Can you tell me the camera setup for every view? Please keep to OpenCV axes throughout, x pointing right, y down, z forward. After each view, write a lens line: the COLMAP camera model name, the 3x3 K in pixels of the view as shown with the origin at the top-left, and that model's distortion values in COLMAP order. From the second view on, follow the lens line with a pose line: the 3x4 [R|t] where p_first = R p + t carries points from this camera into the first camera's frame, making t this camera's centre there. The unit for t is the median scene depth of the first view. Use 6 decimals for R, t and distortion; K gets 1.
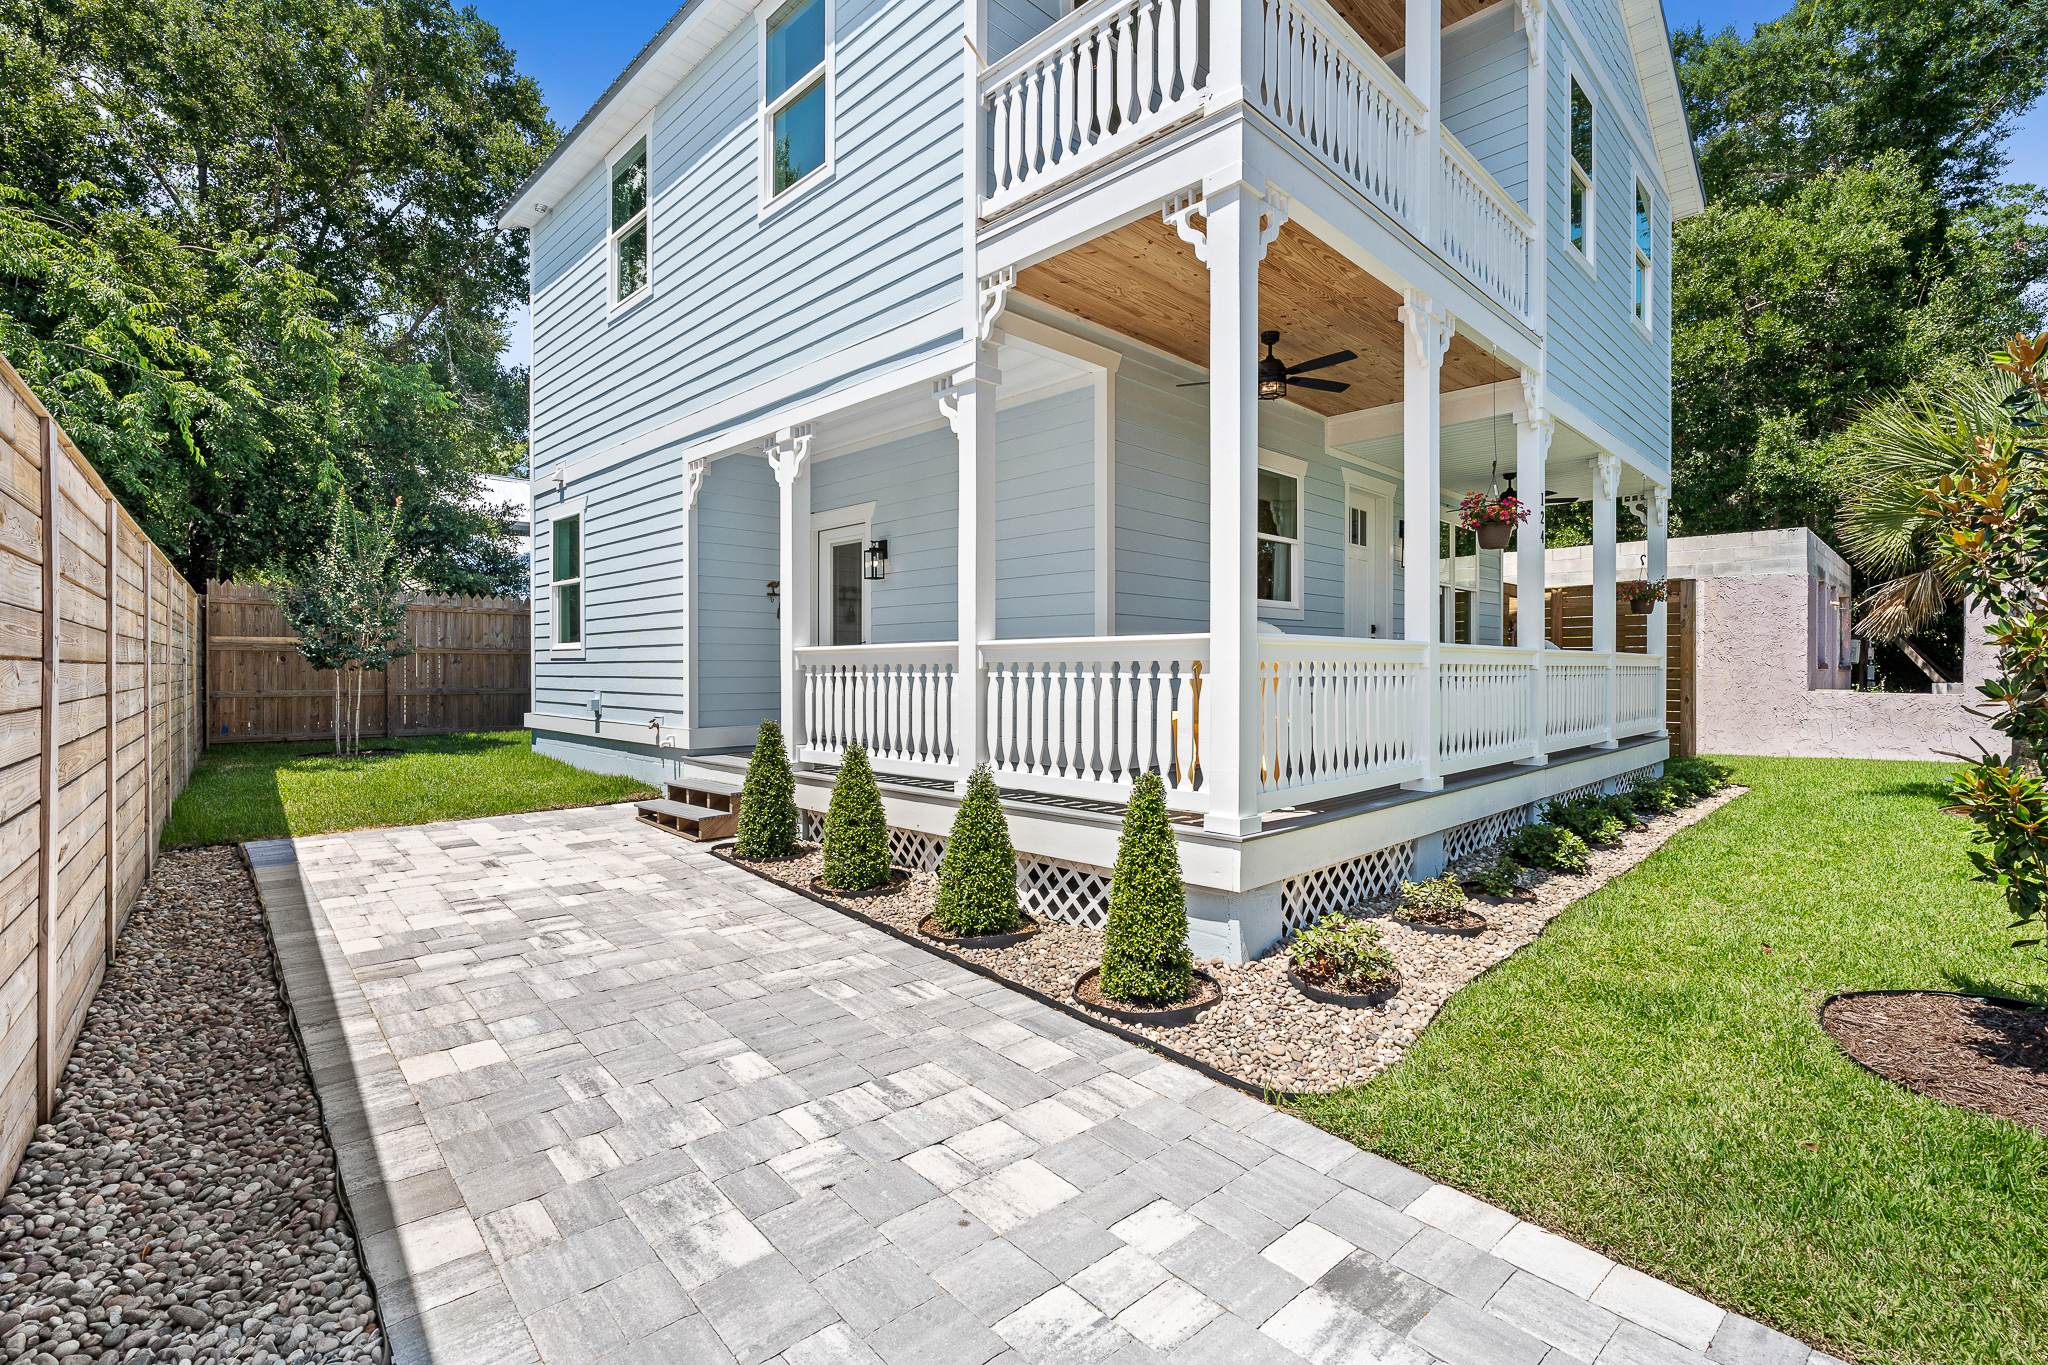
lens RADIAL K [[929.1, 0, 1022.2], [0, 929.1, 672.9], [0, 0, 1]] dist [0.003075, 0.000097]
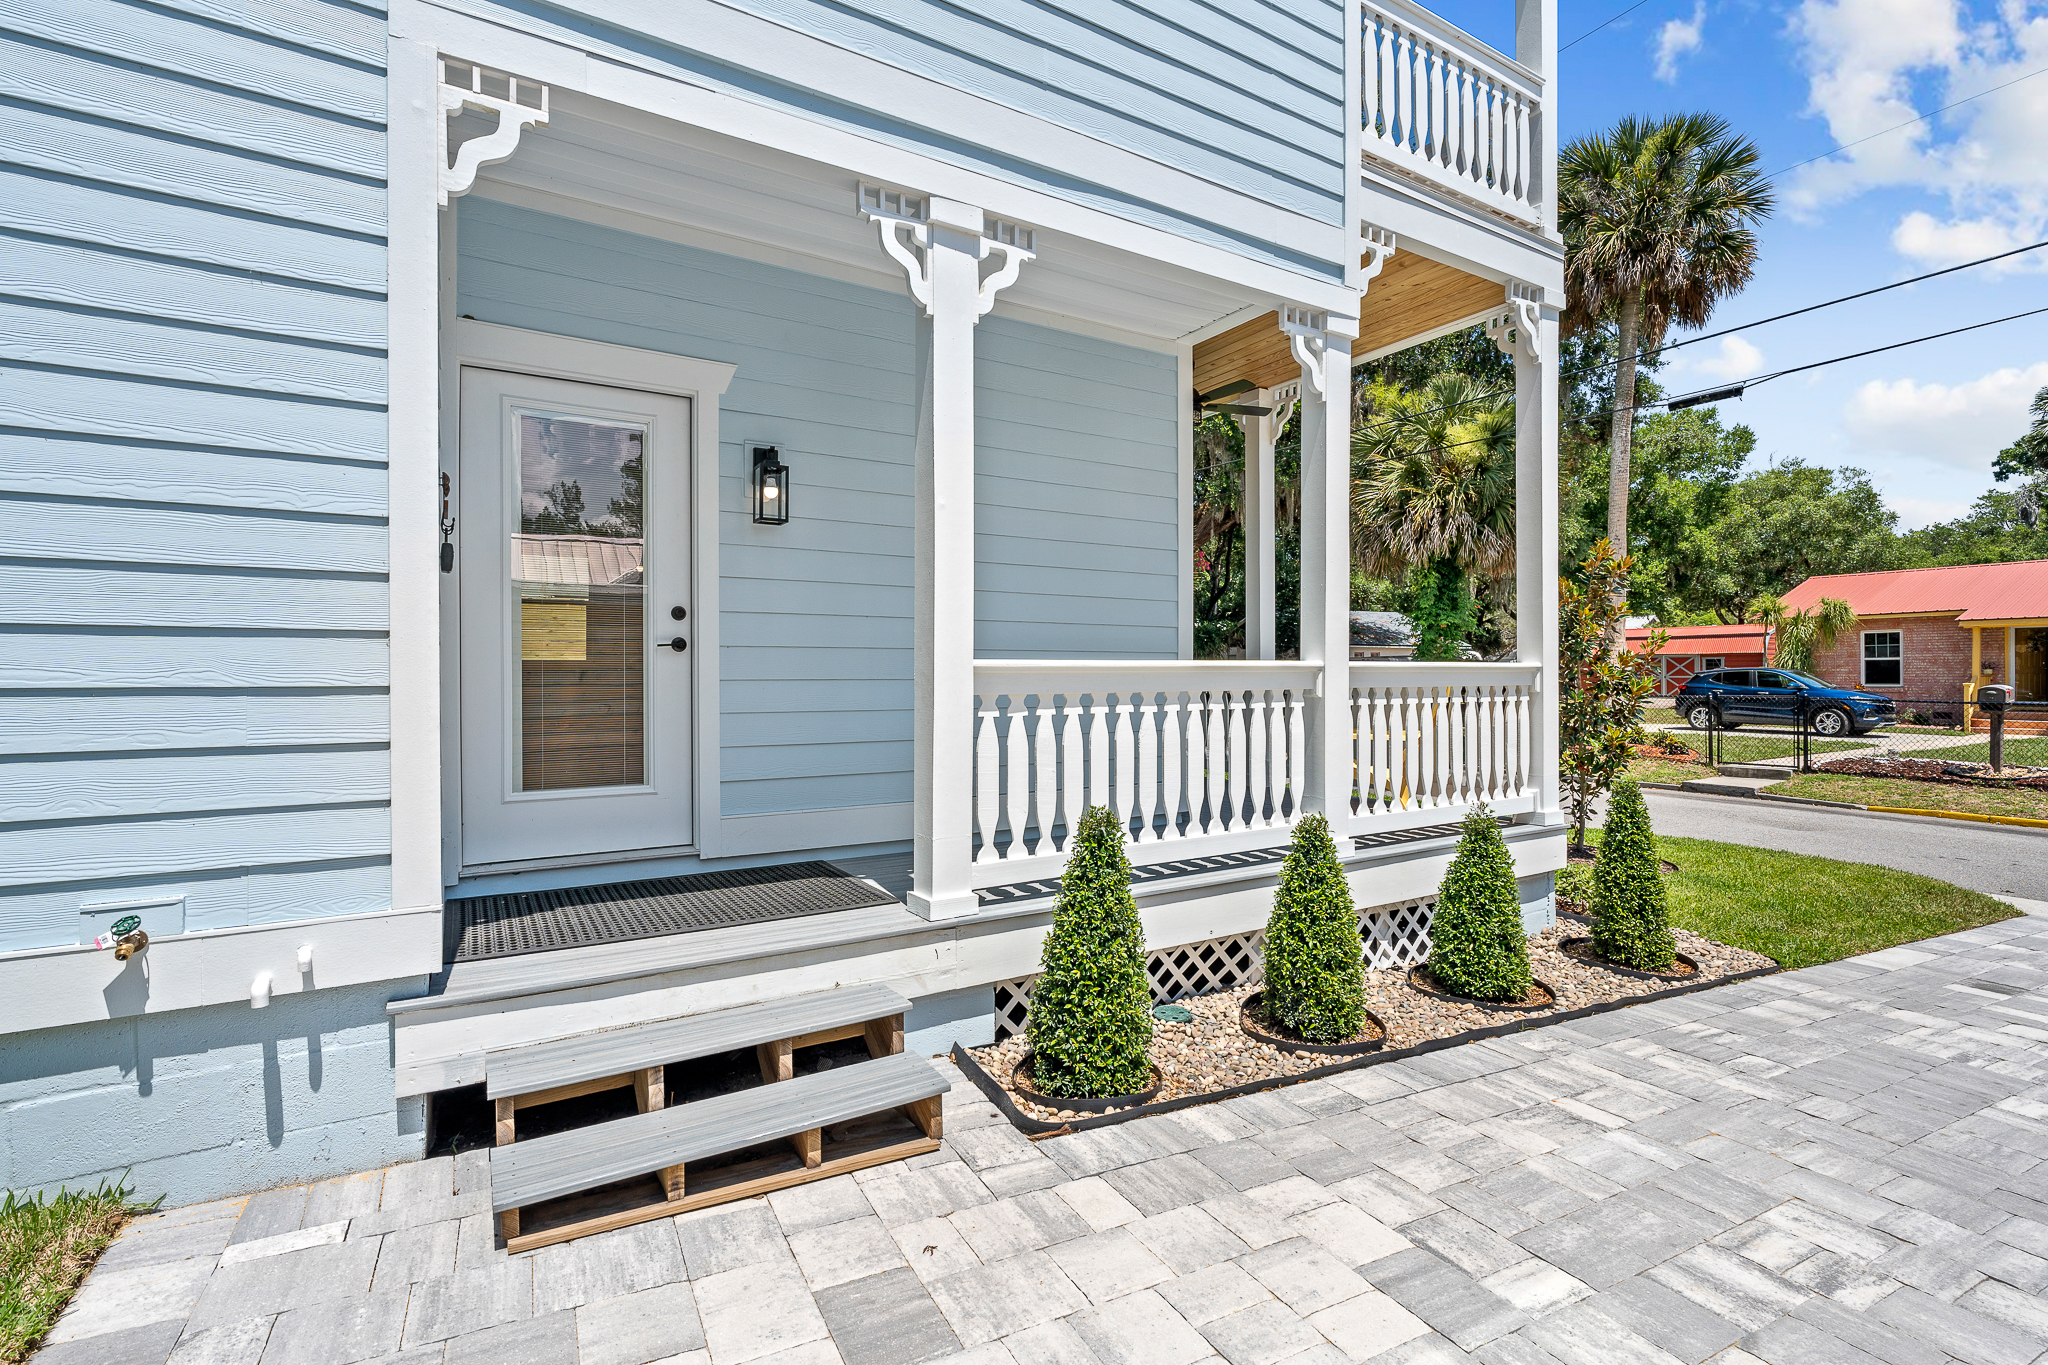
lens RADIAL K [[902.4, 0, 1023.5], [0, 902.4, 704.6], [0, 0, 1]] dist [0.017862, -0.012143]
pose [[0.255041, -0.003184, 0.966925, -0.908275], [0.025791, 0.999661, -0.003511, -0.000861], [-0.966586, 0.025833, 0.255037, 1.107432]]
